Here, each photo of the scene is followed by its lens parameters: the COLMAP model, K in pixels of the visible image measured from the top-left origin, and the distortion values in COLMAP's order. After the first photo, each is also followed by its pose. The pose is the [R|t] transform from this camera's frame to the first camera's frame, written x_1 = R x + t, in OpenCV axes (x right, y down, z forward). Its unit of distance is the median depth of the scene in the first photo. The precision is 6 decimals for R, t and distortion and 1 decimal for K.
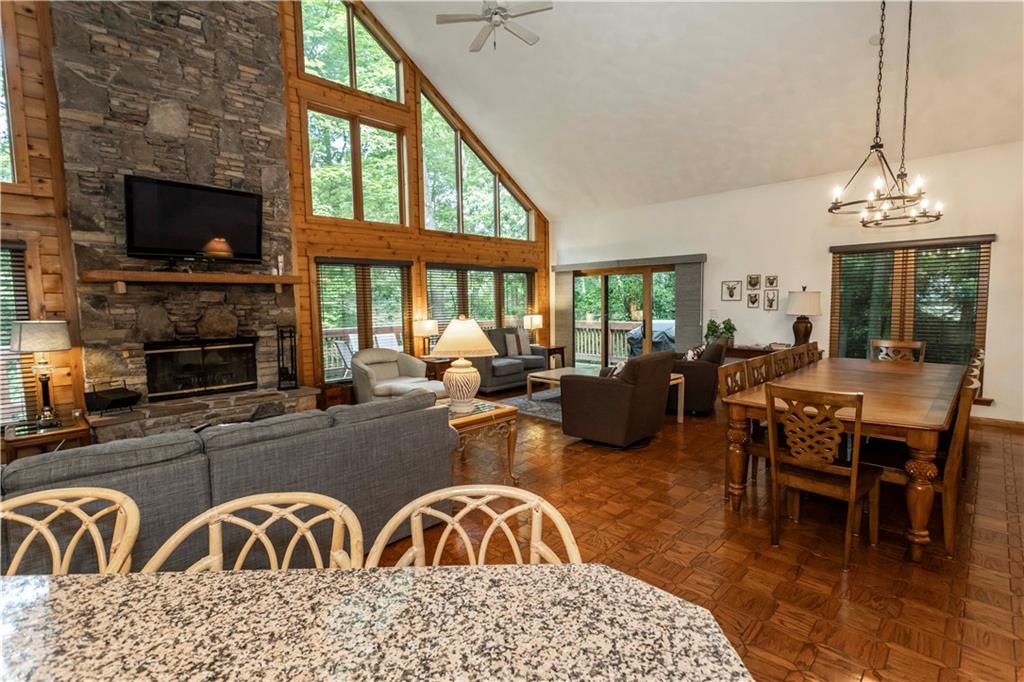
lens RADIAL K [[479.6, 0, 517.0], [0, 479.6, 338.2], [0, 0, 1]] dist [0.004228, 0.000806]
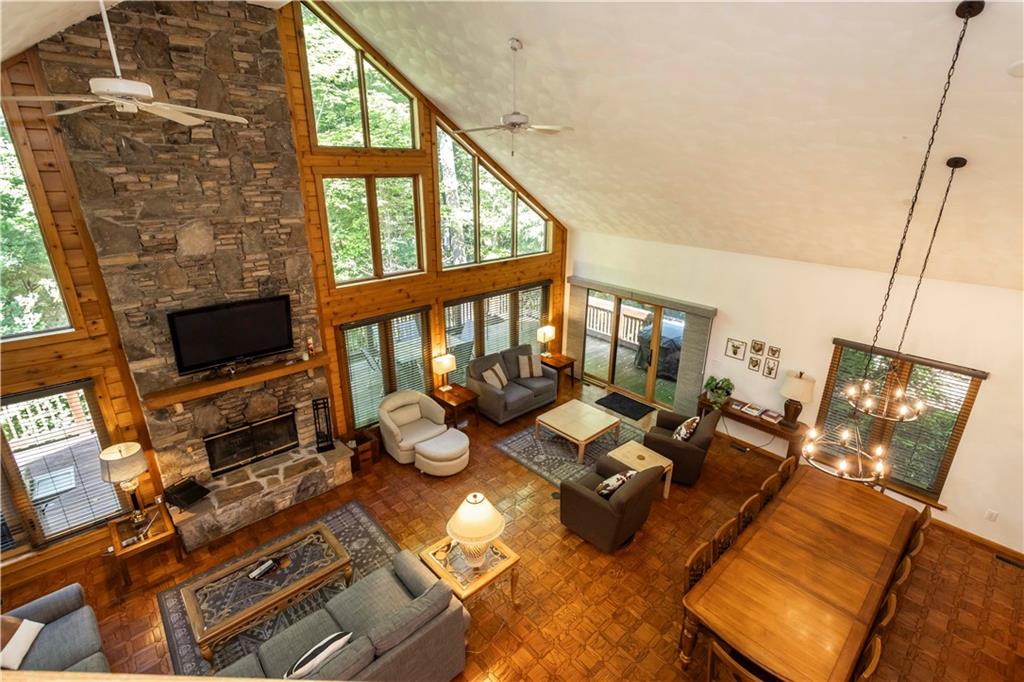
lens RADIAL K [[479.6, 0, 518.4], [0, 479.6, 333.8], [0, 0, 1]] dist [0.004228, 0.000806]
pose [[0.998756, 0.038384, -0.031831, 0.009750], [-0.028856, 0.965487, 0.258846, -0.481460], [0.040668, -0.257606, 0.965394, -0.019779]]
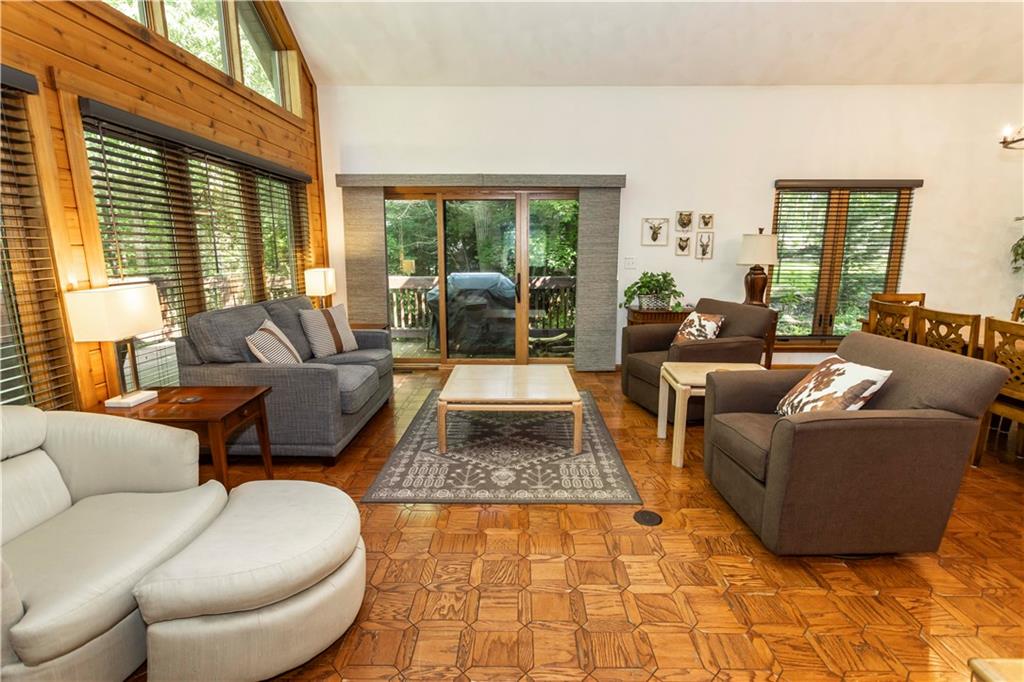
lens RADIAL K [[479.6, 0, 512.0], [0, 479.6, 350.3], [0, 0, 1]] dist [0.004228, 0.000806]
pose [[0.720899, -0.125905, 0.681508, -0.288800], [0.039875, 0.989266, 0.140582, -0.039485], [-0.691892, -0.074170, 0.718181, 0.761994]]
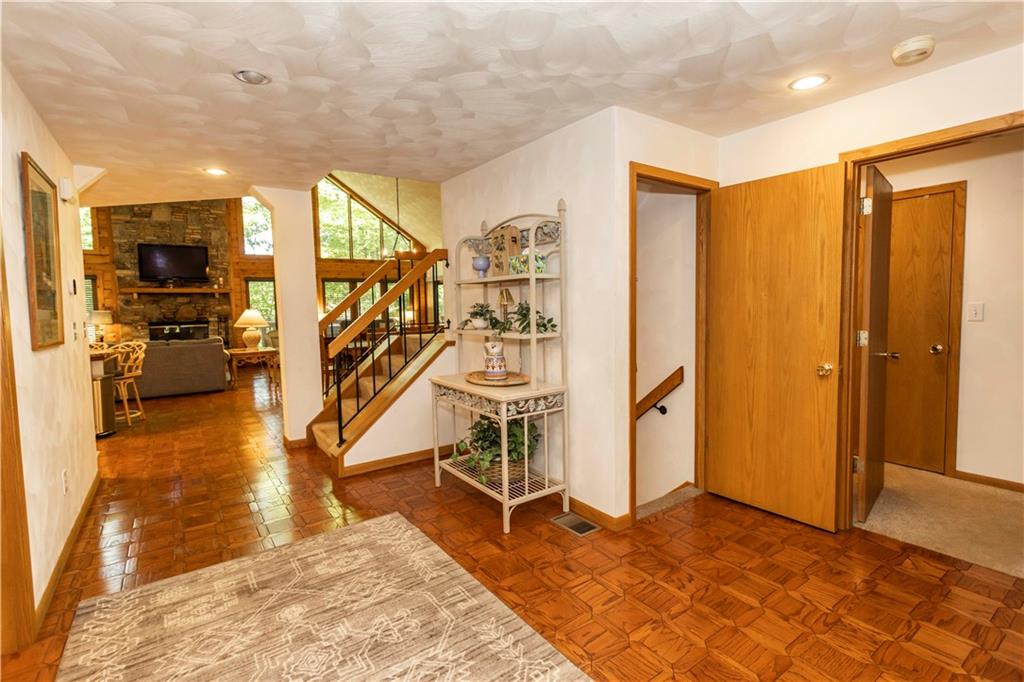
lens RADIAL K [[479.6, 0, 512.1], [0, 479.6, 334.0], [0, 0, 1]] dist [0.004228, 0.000806]
pose [[0.984920, 0.007462, -0.172851, 0.968041], [-0.009422, 0.999900, -0.010520, 0.057301], [0.172755, 0.011990, 0.984892, -0.658192]]
